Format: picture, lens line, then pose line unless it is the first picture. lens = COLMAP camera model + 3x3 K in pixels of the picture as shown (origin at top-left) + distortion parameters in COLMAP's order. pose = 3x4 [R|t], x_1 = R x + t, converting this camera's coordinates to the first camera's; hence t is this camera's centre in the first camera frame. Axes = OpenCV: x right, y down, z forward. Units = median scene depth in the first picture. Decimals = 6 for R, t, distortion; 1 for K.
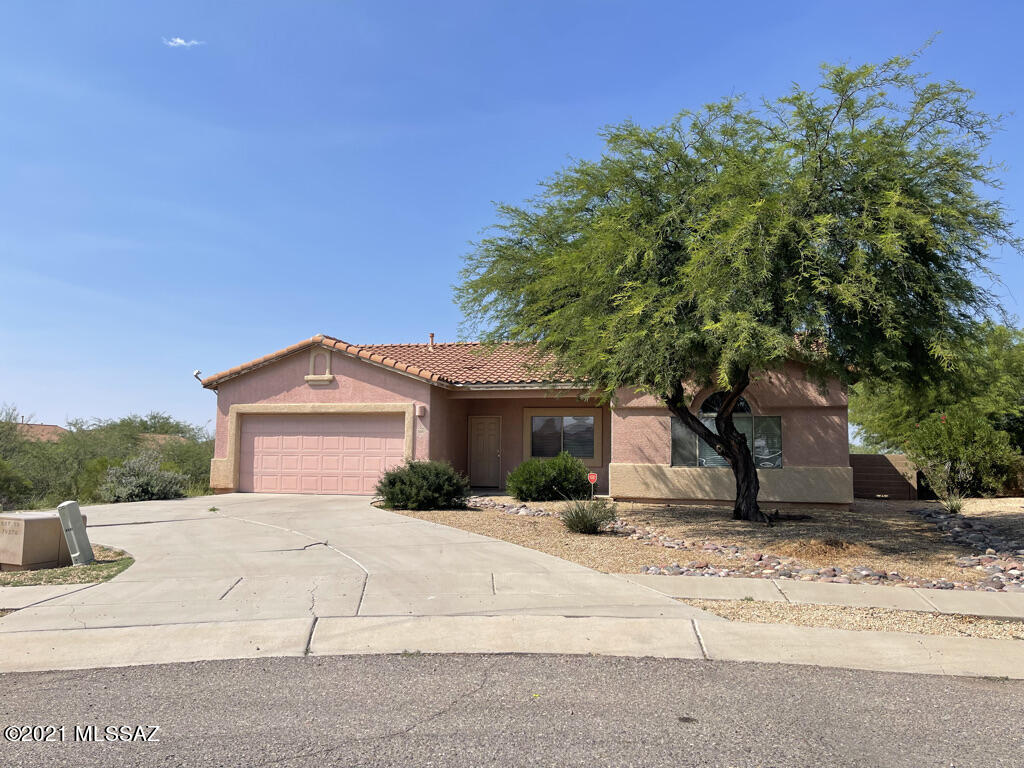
lens RADIAL K [[775.5, 0, 515.7], [0, 775.5, 390.7], [0, 0, 1]] dist [0.048371, -0.019729]
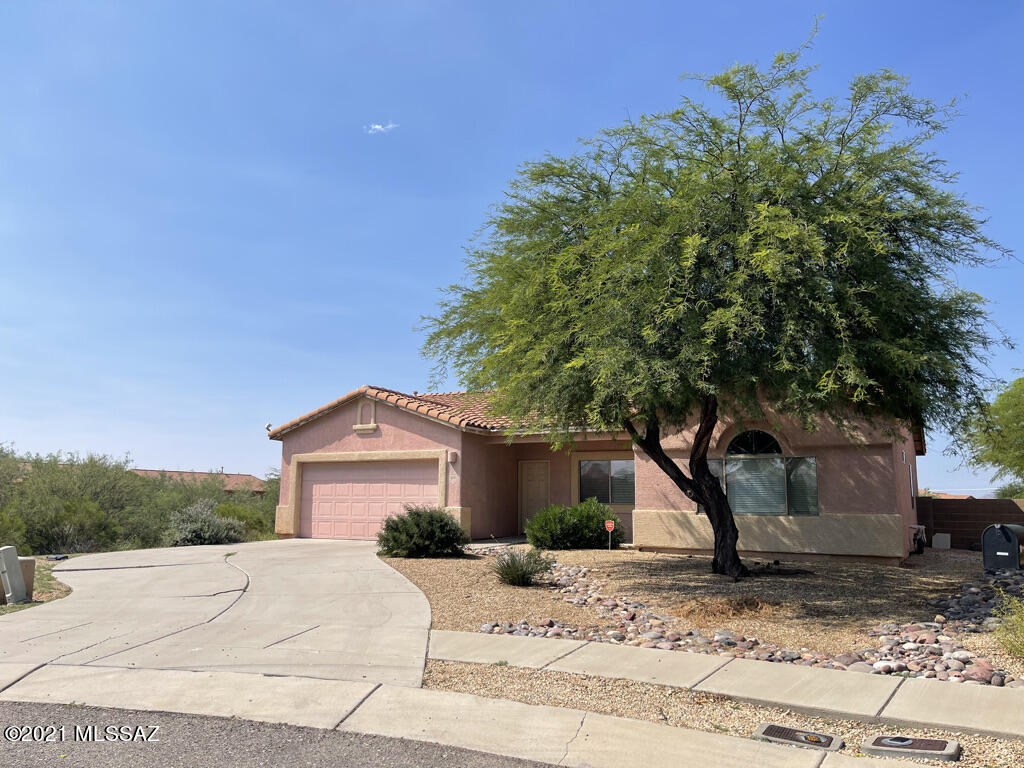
lens RADIAL K [[775.5, 0, 513.9], [0, 775.5, 381.4], [0, 0, 1]] dist [0.048371, -0.019729]
pose [[0.967468, -0.041801, -0.249514, 0.209870], [0.024270, 0.997042, -0.072930, 0.003686], [0.251825, 0.064501, 0.965621, 0.044190]]
